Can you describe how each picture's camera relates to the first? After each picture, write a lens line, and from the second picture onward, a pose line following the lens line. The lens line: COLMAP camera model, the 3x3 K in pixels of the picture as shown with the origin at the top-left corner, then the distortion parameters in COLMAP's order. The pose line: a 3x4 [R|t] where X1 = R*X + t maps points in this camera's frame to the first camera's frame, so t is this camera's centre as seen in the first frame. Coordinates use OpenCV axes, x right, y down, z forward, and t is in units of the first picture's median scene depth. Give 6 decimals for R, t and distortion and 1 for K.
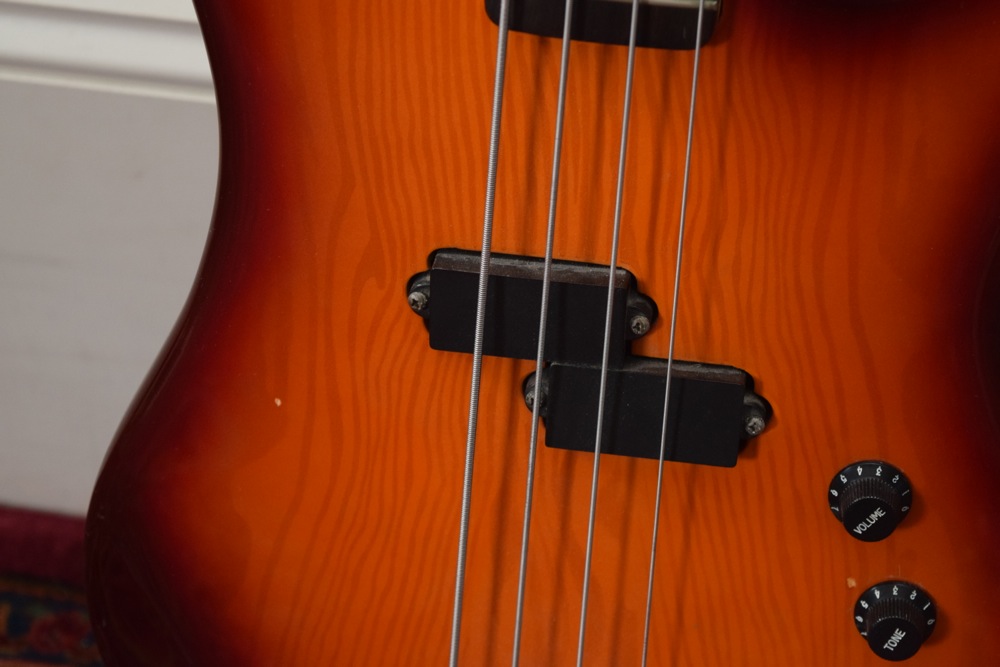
lens RADIAL K [[2233.6, 0, 501.9], [0, 2233.6, 326.0], [0, 0, 1]] dist [0.075998, 0.000000]
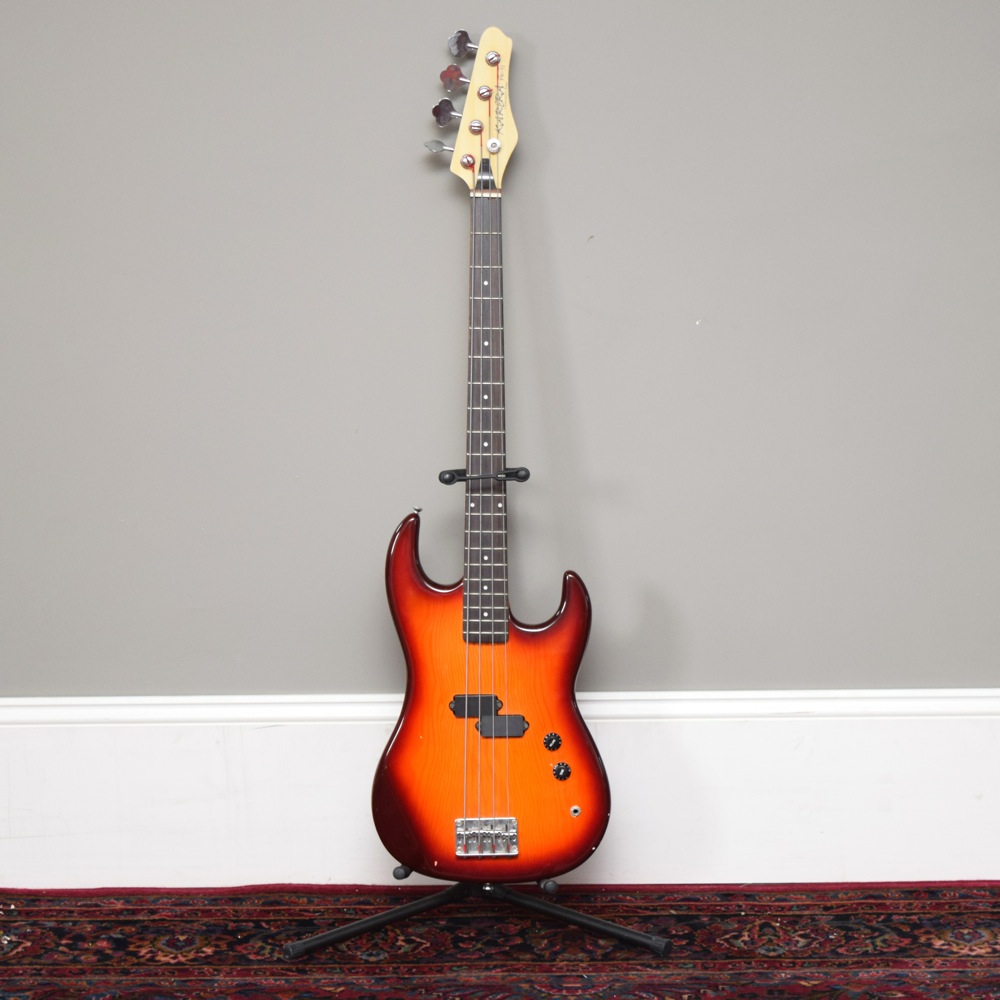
lens RADIAL K [[3205.8, 0, 498.1], [0, 3205.8, 502.1], [0, 0, 1]] dist [0.120970, 0.000000]
pose [[0.987831, -0.059850, 0.143551, -0.869789], [0.118573, 0.887097, -0.446093, 2.585122], [-0.100646, 0.457686, 0.883399, -5.077904]]
